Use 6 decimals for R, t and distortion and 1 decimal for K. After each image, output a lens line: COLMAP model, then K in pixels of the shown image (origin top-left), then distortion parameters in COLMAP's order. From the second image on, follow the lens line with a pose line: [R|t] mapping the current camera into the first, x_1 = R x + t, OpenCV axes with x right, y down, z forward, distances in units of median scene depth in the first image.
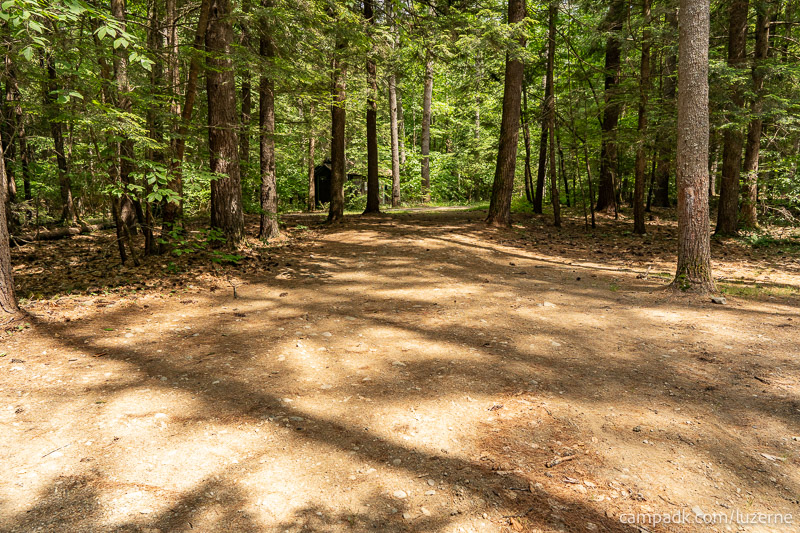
lens RADIAL K [[536.2, 0, 403.1], [0, 536.2, 268.5], [0, 0, 1]] dist [0.015810, -0.000813]
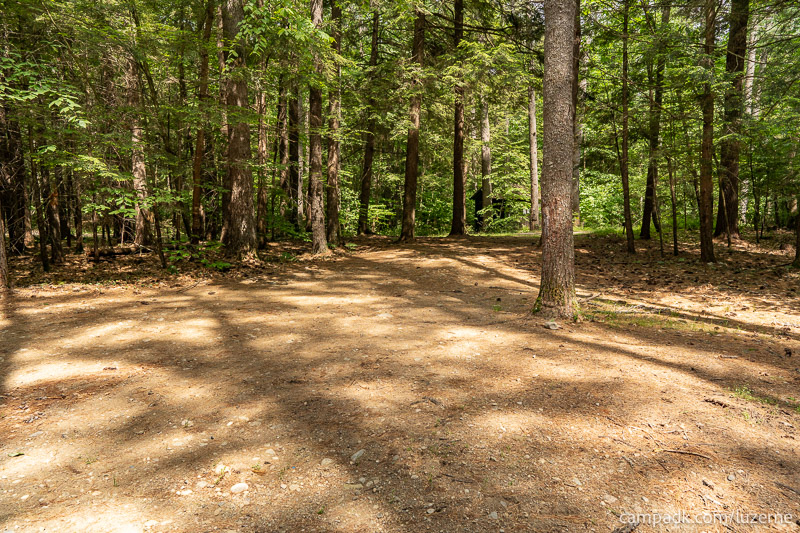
lens RADIAL K [[536.2, 0, 400.0], [0, 536.2, 259.6], [0, 0, 1]] dist [0.015810, -0.000813]
pose [[0.920579, 0.033543, -0.389114, 0.146196], [-0.057842, 0.997027, -0.050897, 0.001624], [0.386250, 0.069362, 0.919782, 0.004431]]
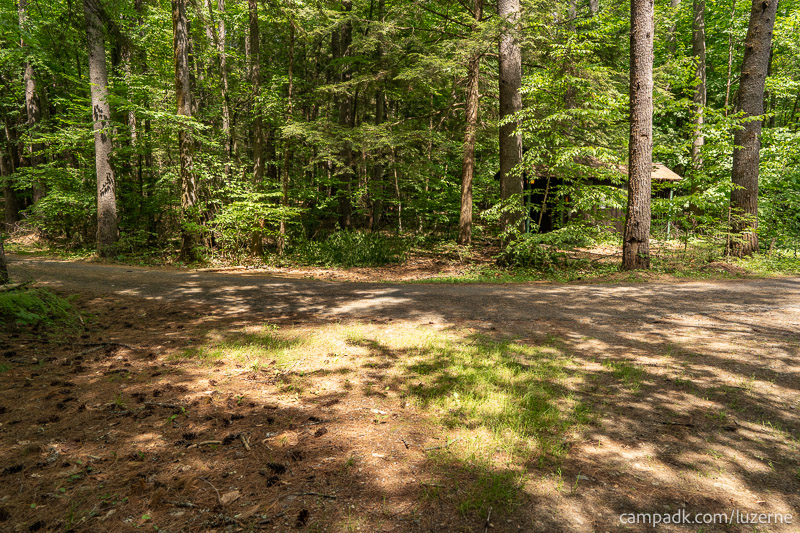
lens RADIAL K [[536.2, 0, 402.5], [0, 536.2, 268.0], [0, 0, 1]] dist [0.015810, -0.000813]
pose [[0.868368, 0.072204, -0.490635, 0.026849], [-0.075569, 0.997056, 0.012982, -0.110231], [0.490128, 0.025804, 0.871268, 0.629483]]
